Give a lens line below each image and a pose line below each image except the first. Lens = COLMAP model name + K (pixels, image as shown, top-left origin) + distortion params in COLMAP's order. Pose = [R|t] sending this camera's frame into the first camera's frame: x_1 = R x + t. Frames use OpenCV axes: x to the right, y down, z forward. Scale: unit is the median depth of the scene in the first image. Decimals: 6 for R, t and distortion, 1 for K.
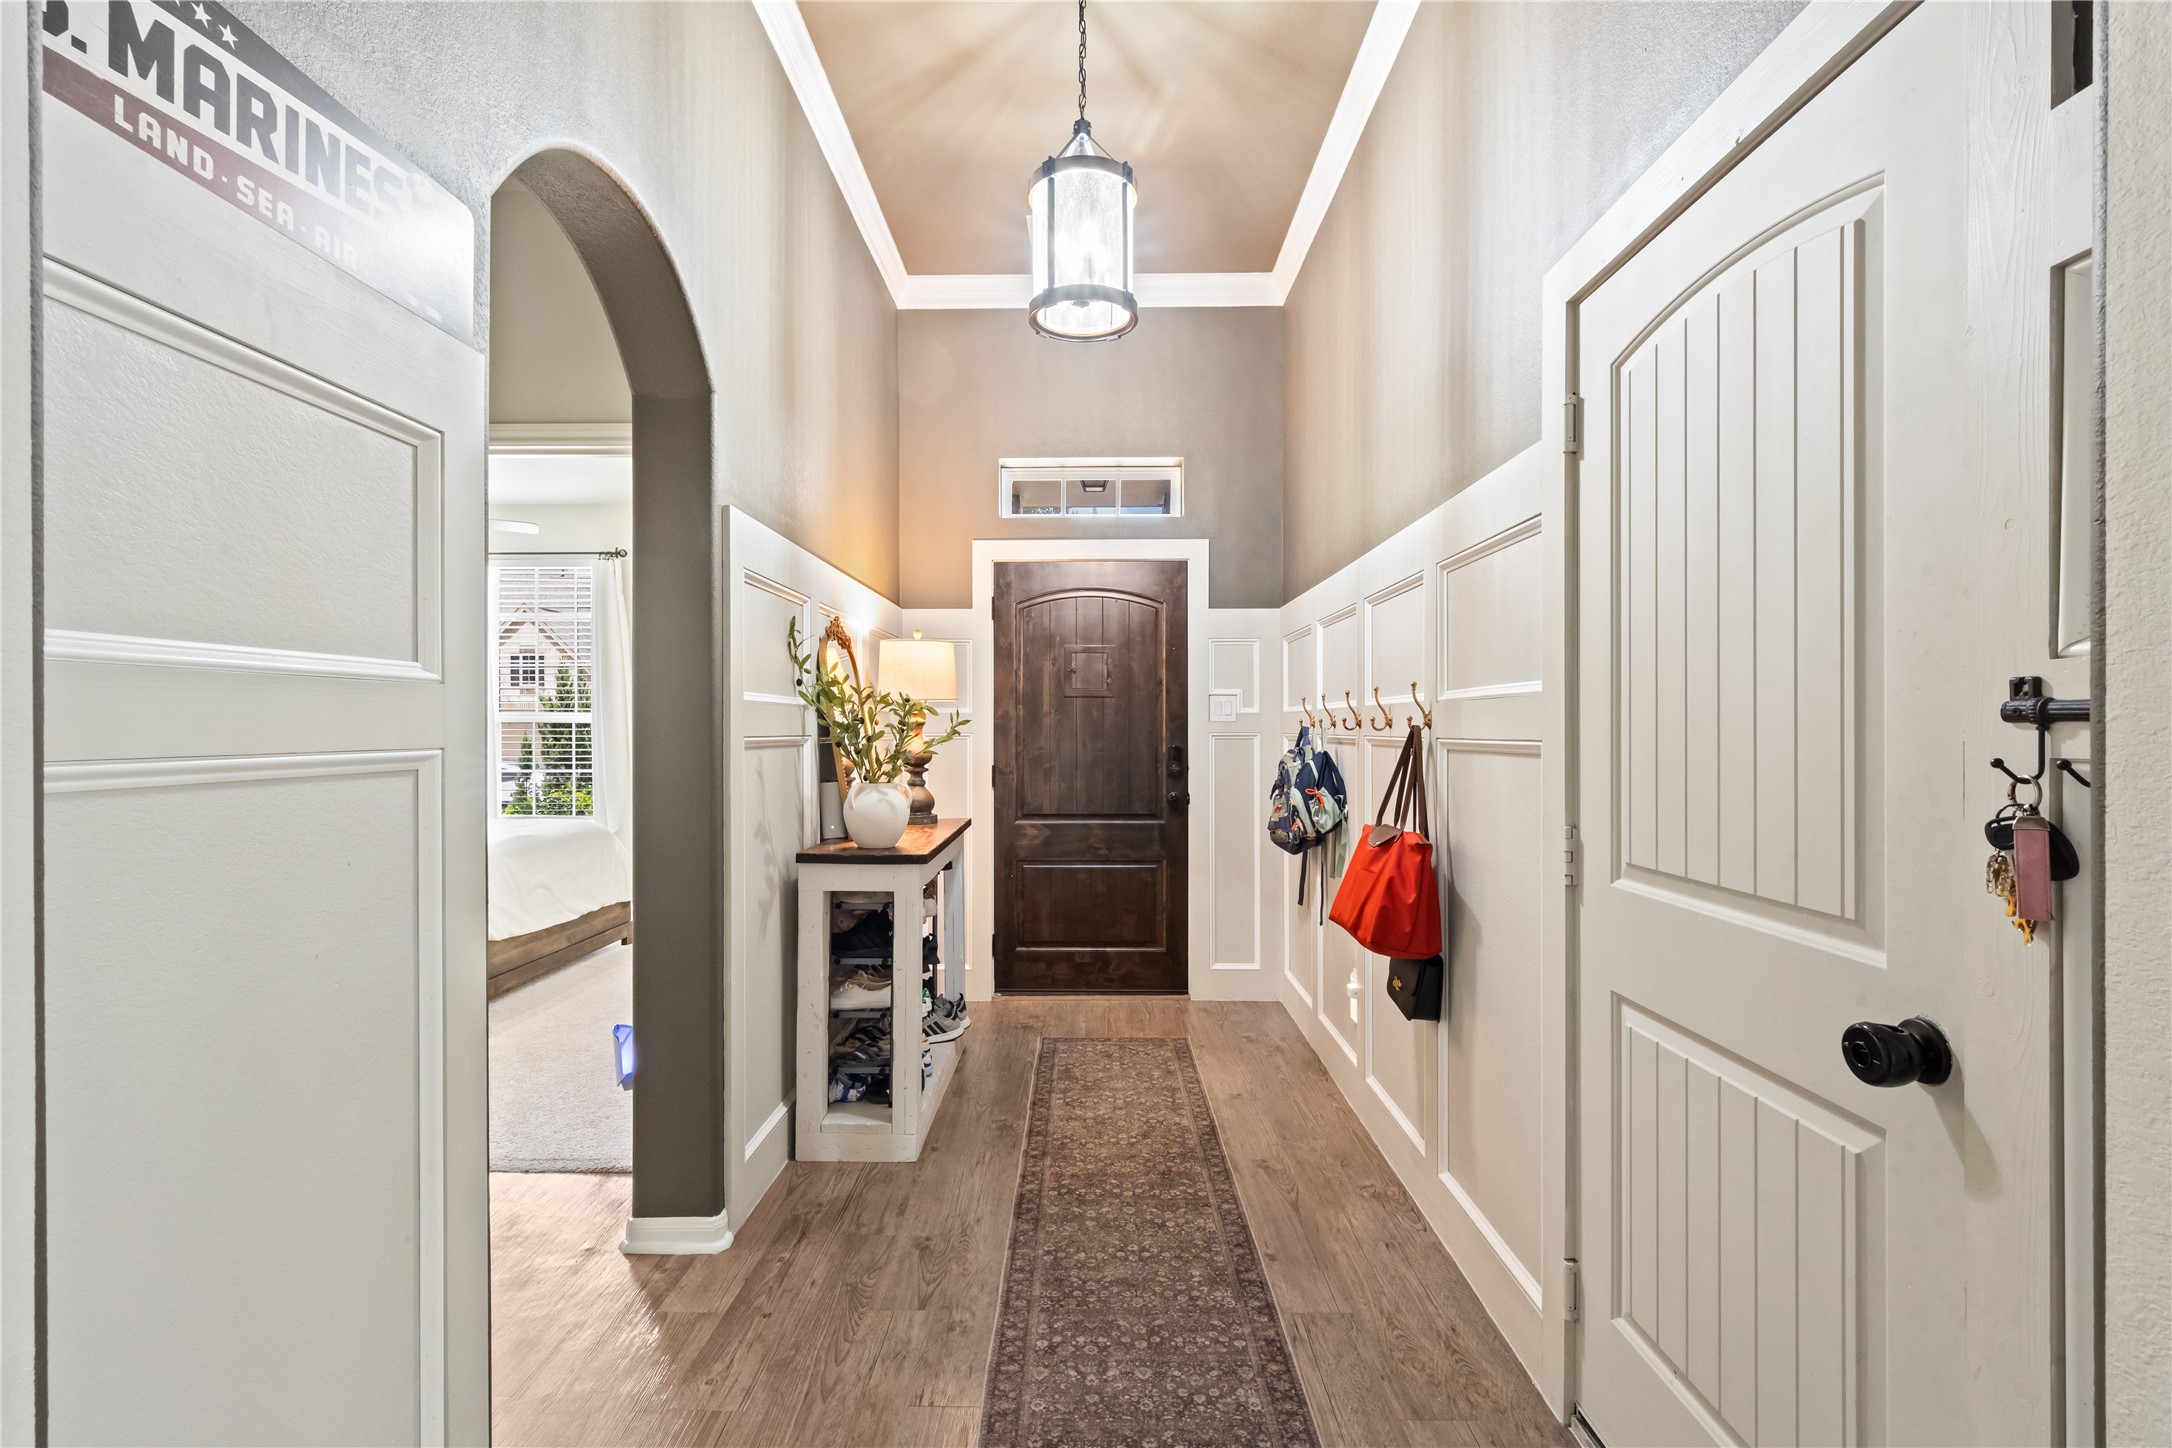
lens RADIAL K [[995.1, 0, 1094.9], [0, 995.1, 735.3], [0, 0, 1]] dist [0.000834, -0.000102]
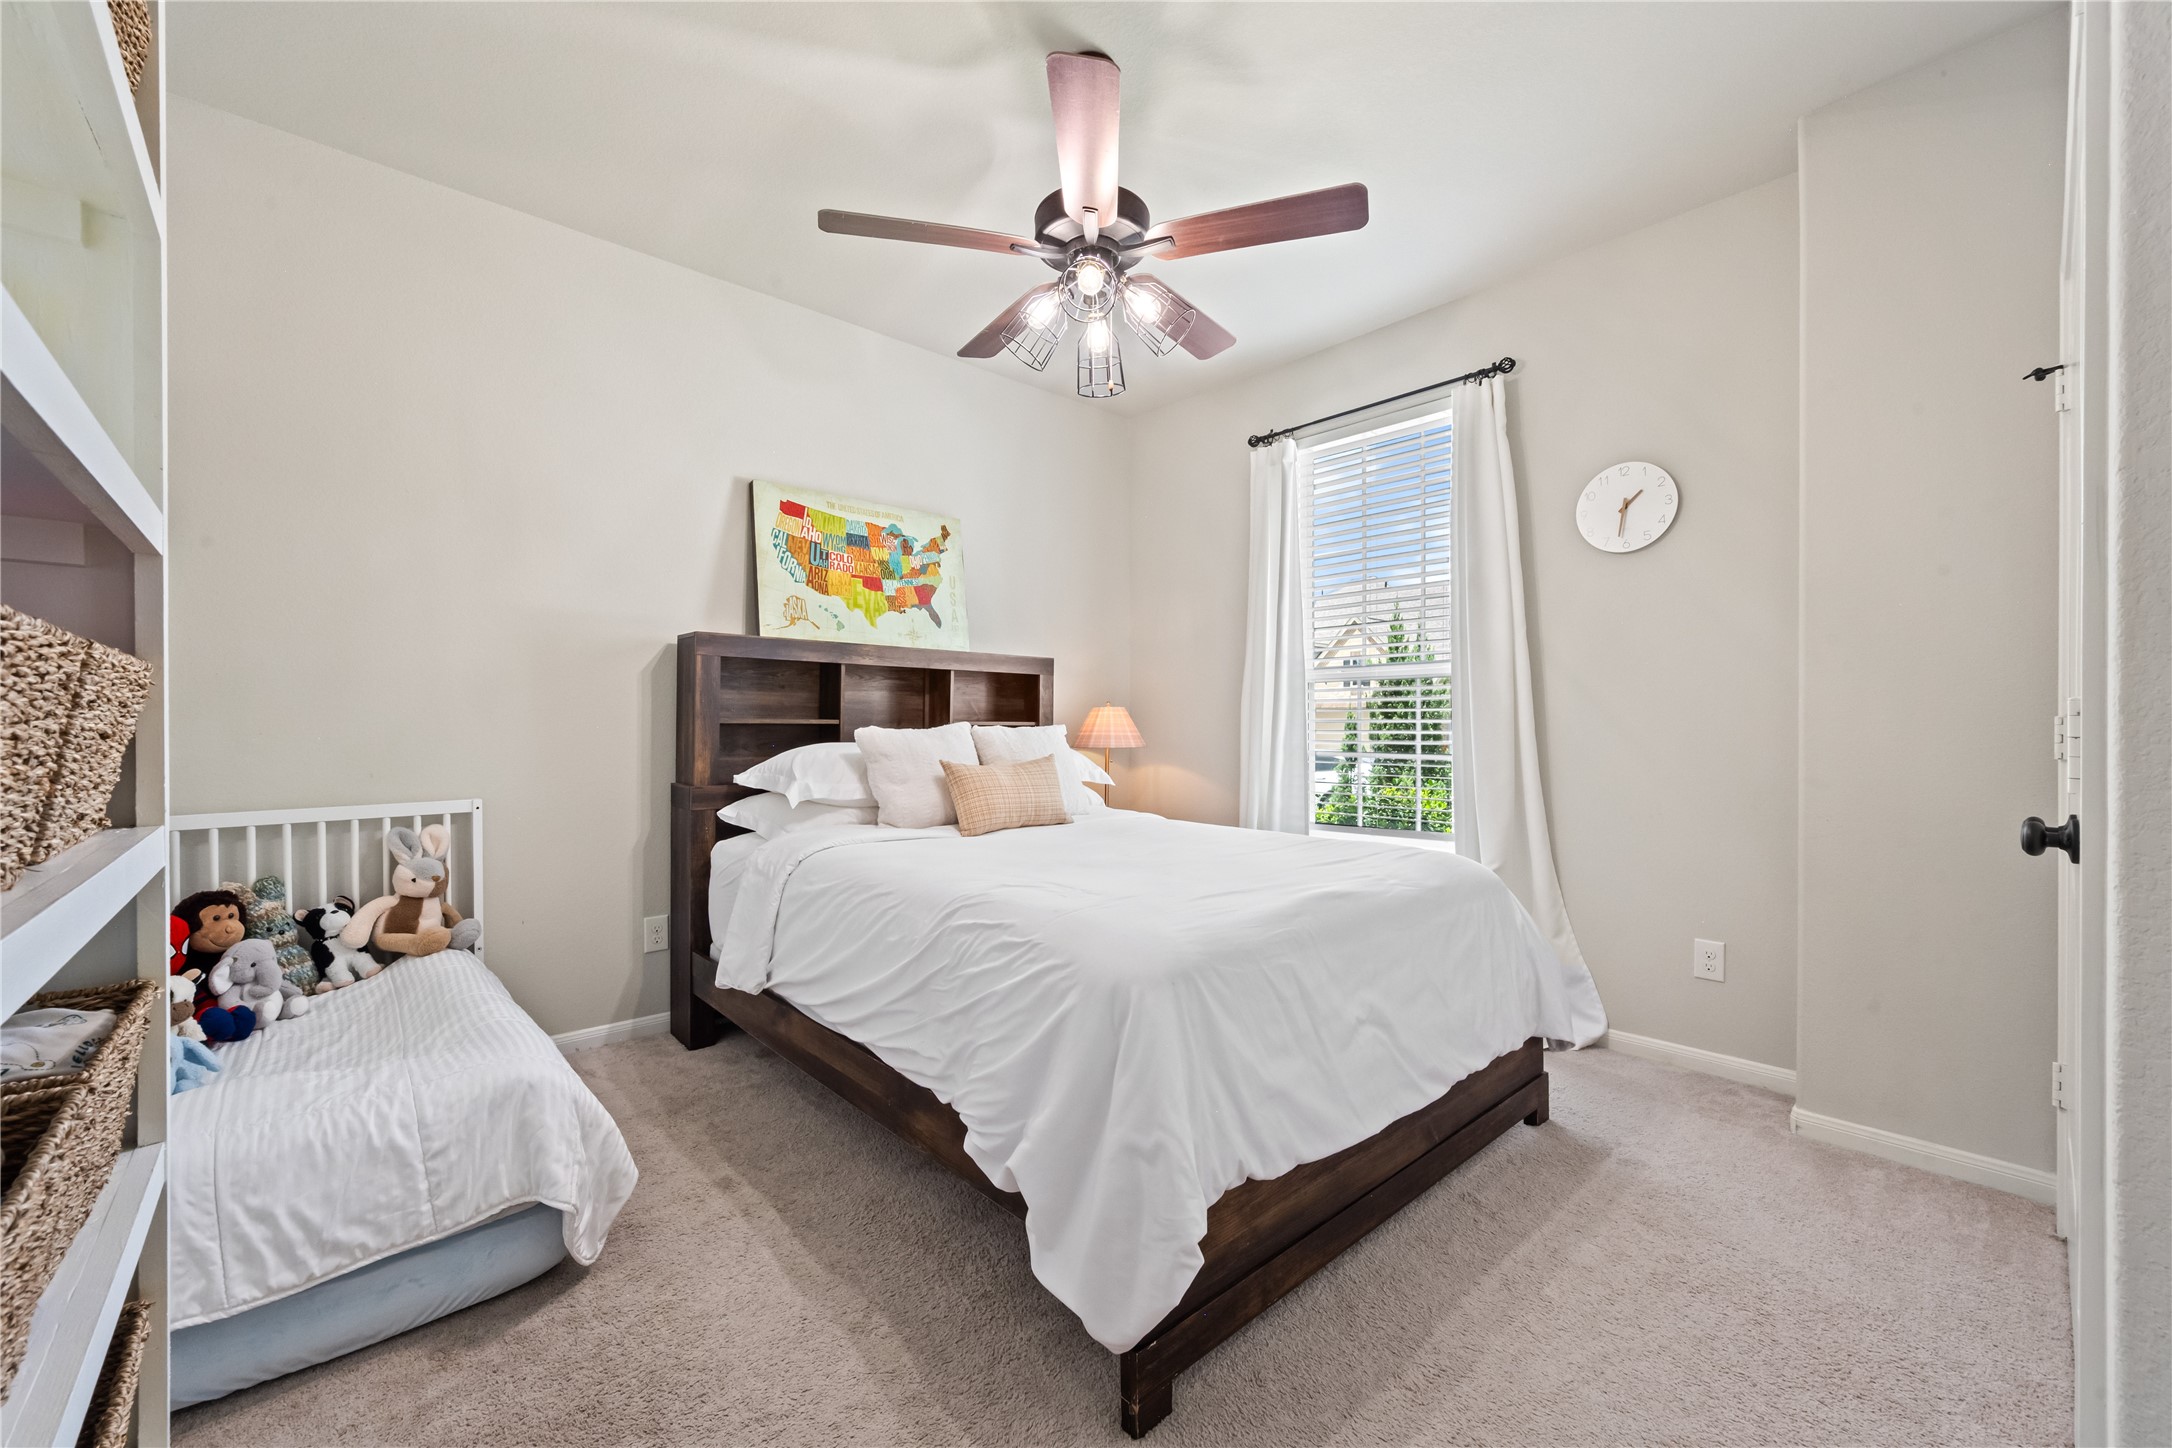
lens RADIAL K [[851.1, 0, 1081.4], [0, 851.1, 731.7], [0, 0, 1]] dist [0.002550, -0.000033]
pose [[0.673384, 0.001471, -0.739292, -0.258624], [-0.003685, 0.999992, -0.001367, 0.020734], [0.739284, 0.003645, 0.673384, 0.462578]]
